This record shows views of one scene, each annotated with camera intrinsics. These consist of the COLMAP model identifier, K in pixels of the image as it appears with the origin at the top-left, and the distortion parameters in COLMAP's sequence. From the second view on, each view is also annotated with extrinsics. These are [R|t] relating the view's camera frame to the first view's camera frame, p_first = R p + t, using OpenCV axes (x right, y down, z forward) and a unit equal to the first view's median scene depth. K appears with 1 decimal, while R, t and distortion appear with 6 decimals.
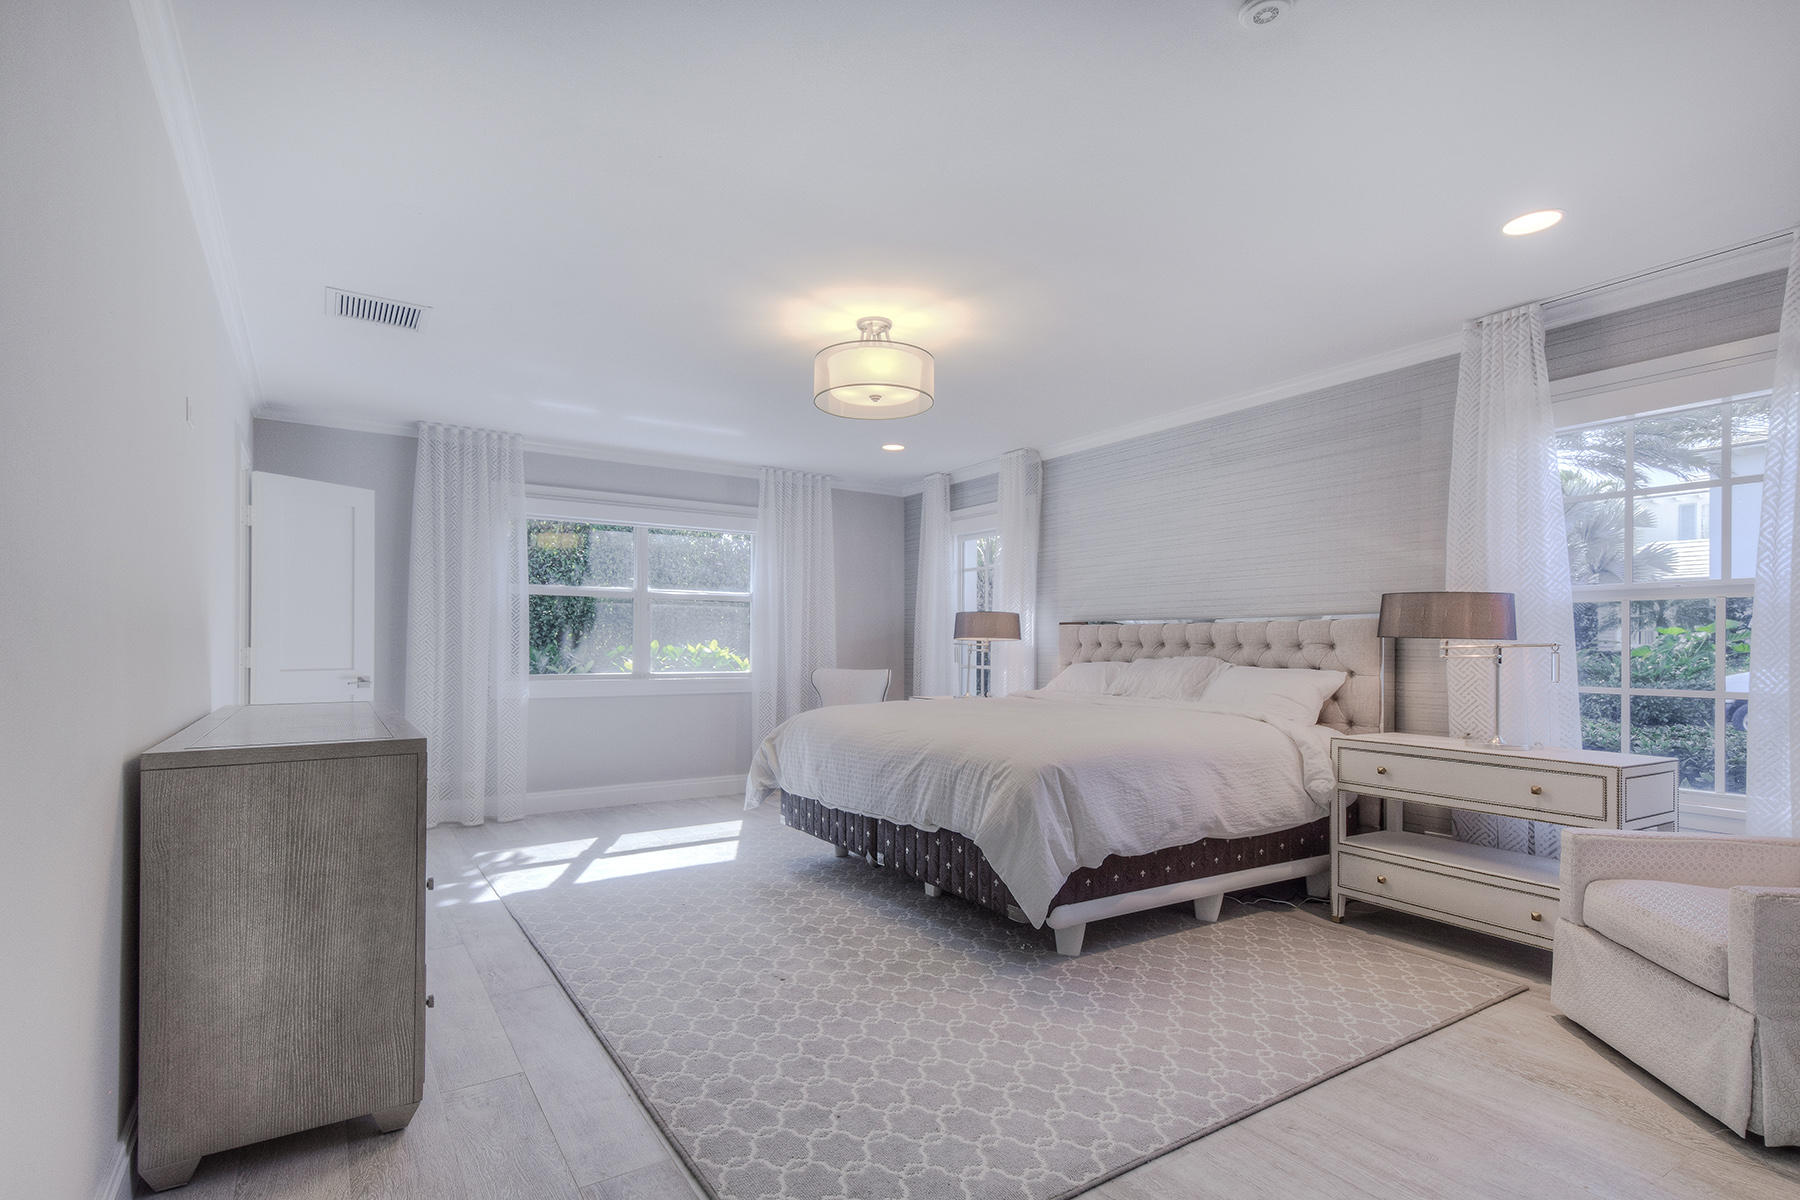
lens RADIAL K [[882.7, 0, 910.1], [0, 882.7, 628.2], [0, 0, 1]] dist [0.046301, -0.018581]
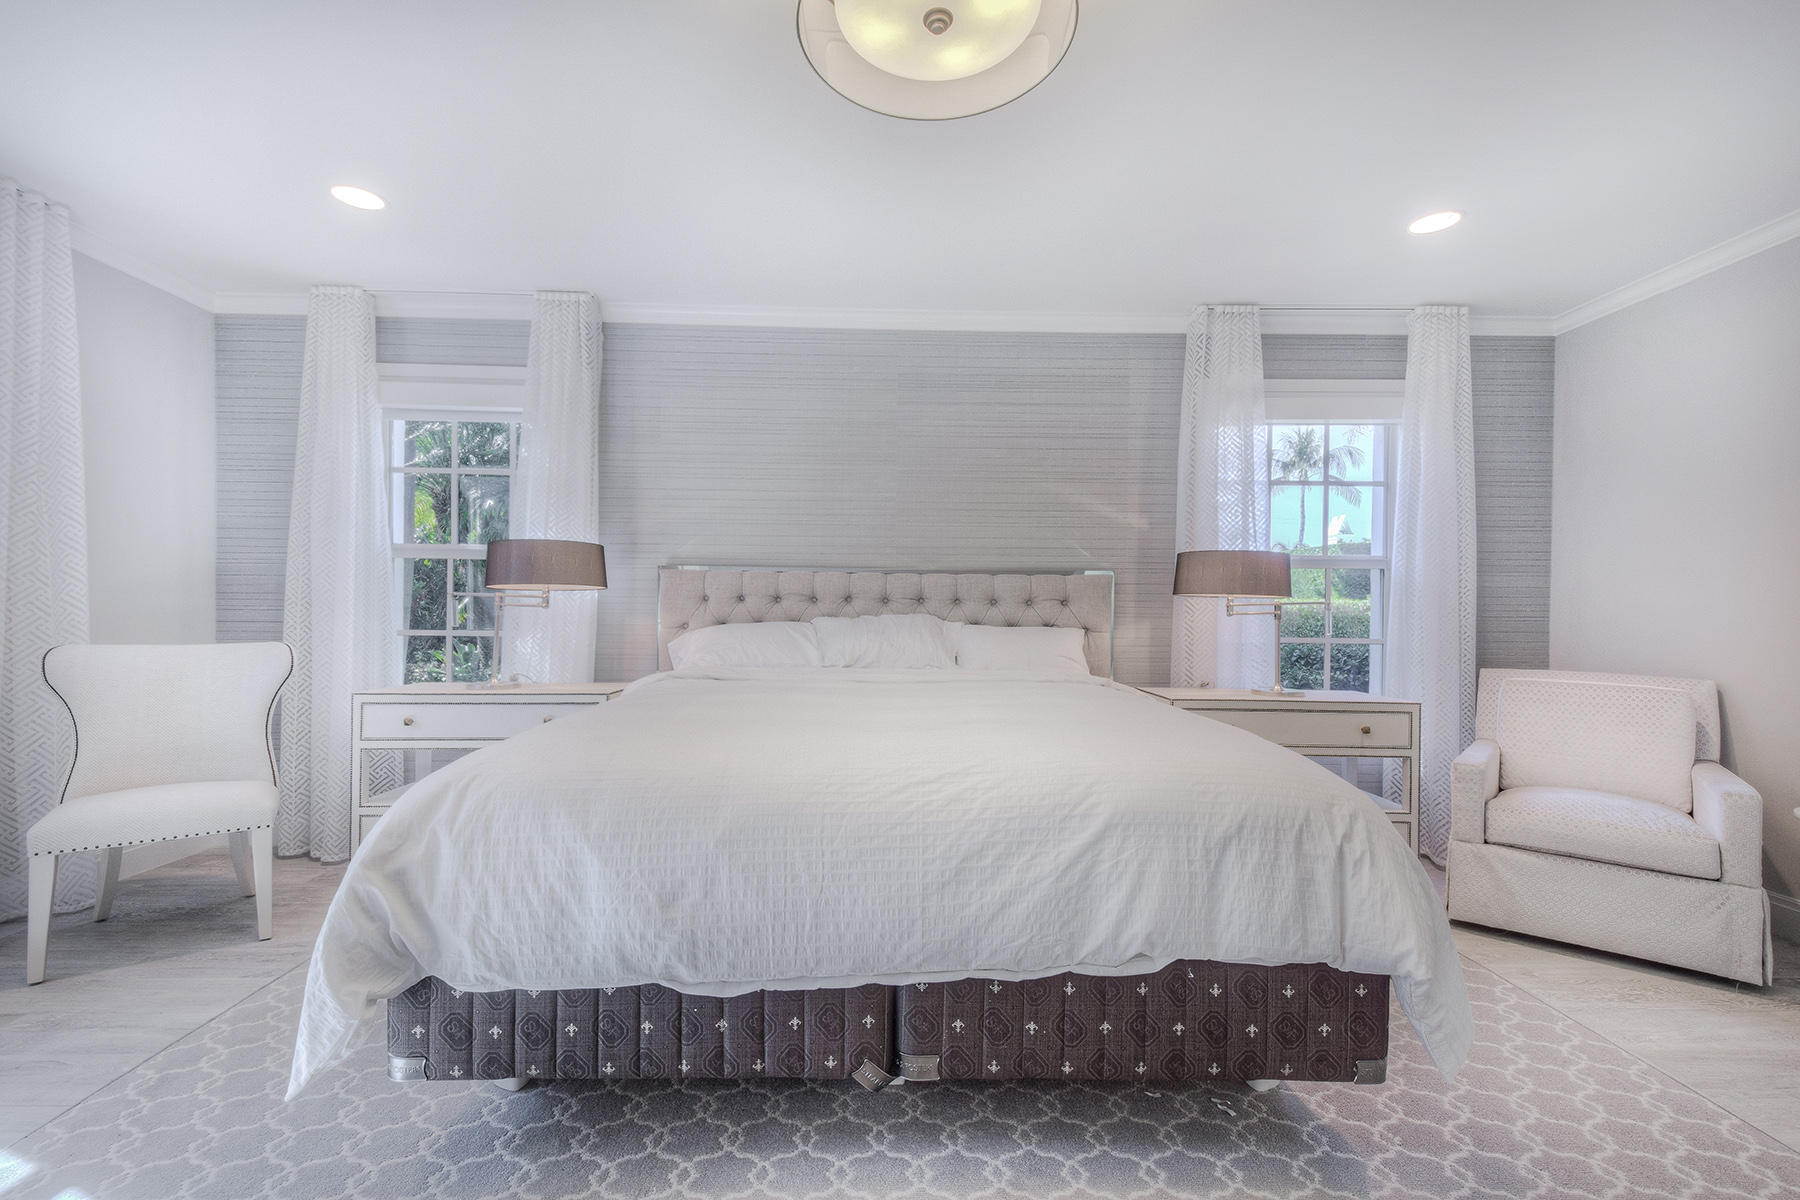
lens RADIAL K [[770.7, 0, 894.2], [0, 770.7, 608.1], [0, 0, 1]] dist [0.040916, -0.018852]
pose [[0.532886, 0.001709, 0.846185, -0.370630], [-0.024812, 0.999600, 0.013607, 0.021662], [-0.845823, -0.028246, 0.532715, 0.794600]]
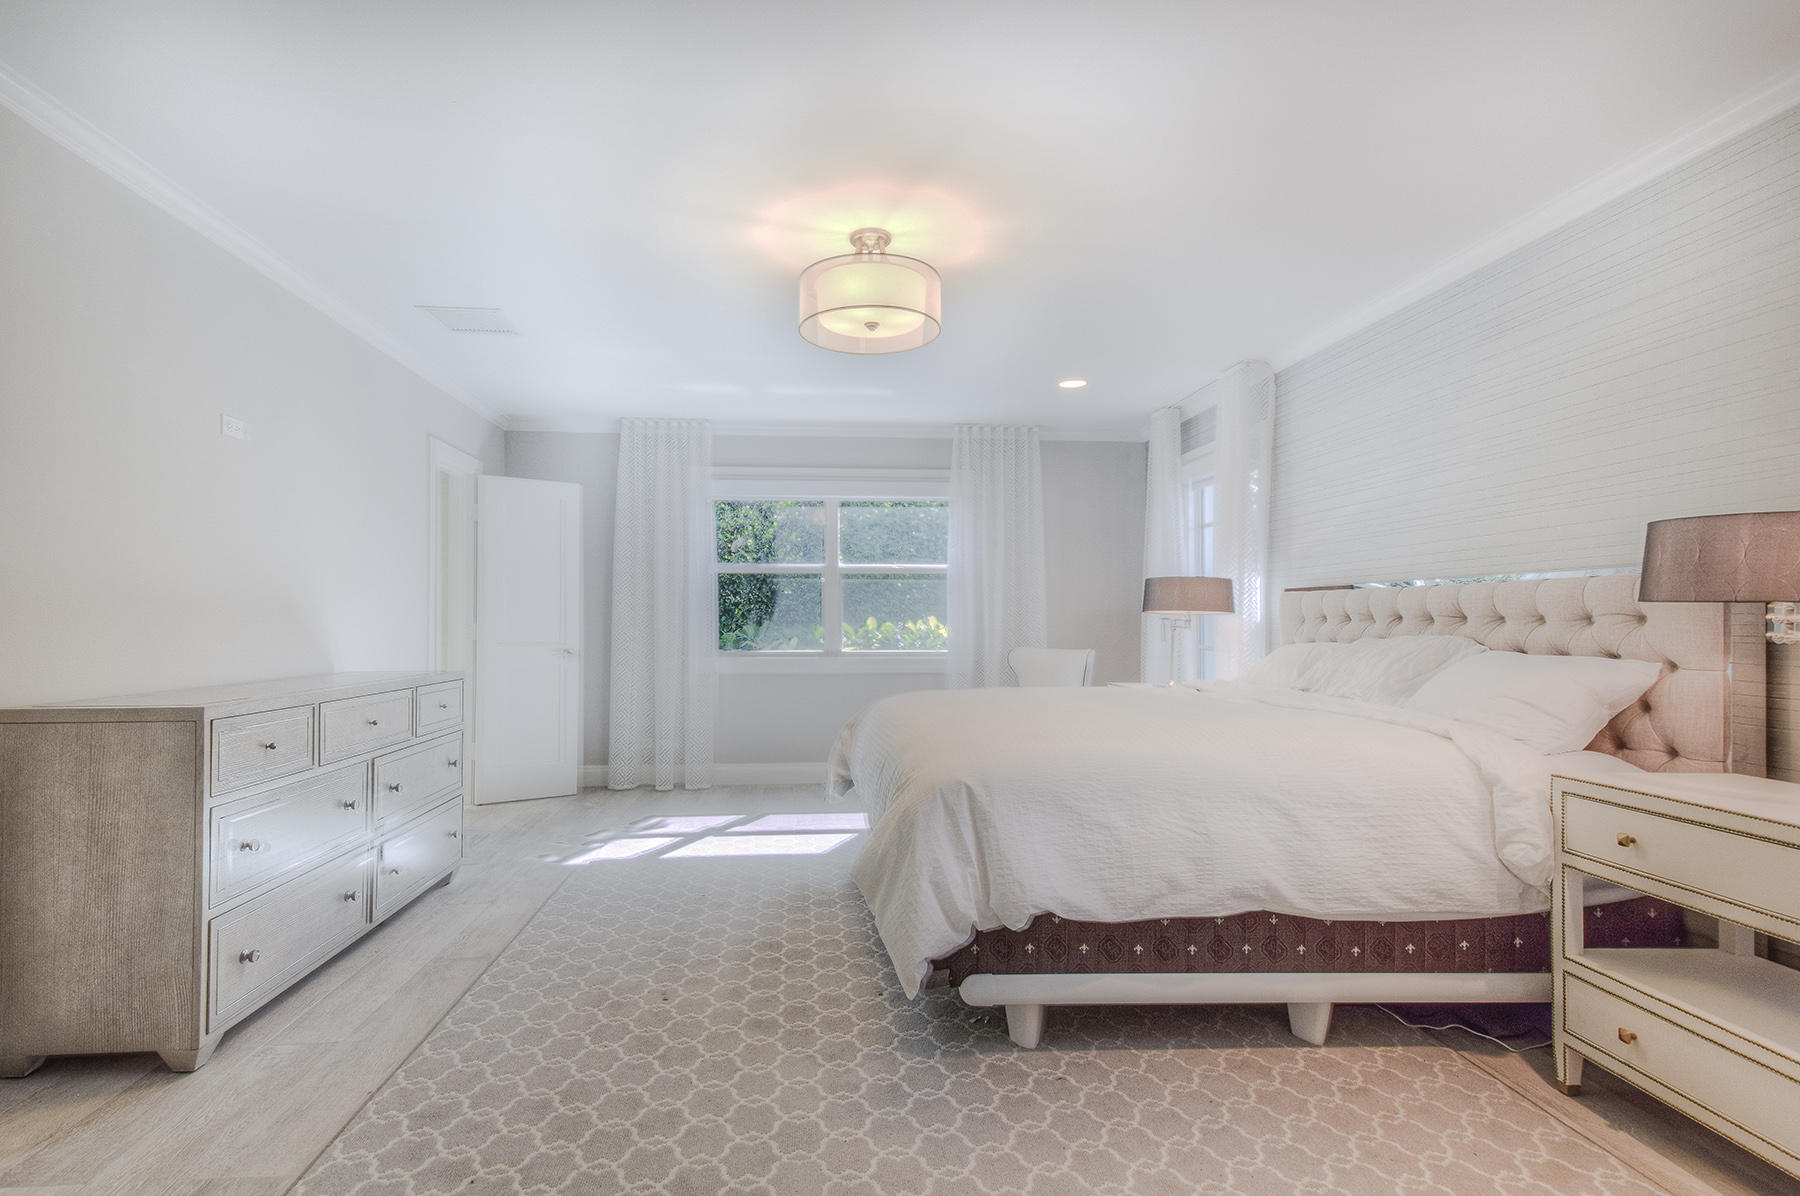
lens RADIAL K [[914.4, 0, 859.1], [0, 914.4, 603.7], [0, 0, 1]] dist [0.050499, -0.023101]
pose [[0.868232, -0.012311, -0.496005, 0.370246], [0.011160, 0.999924, -0.005284, 0.008598], [0.496033, -0.000948, 0.868303, 0.233640]]
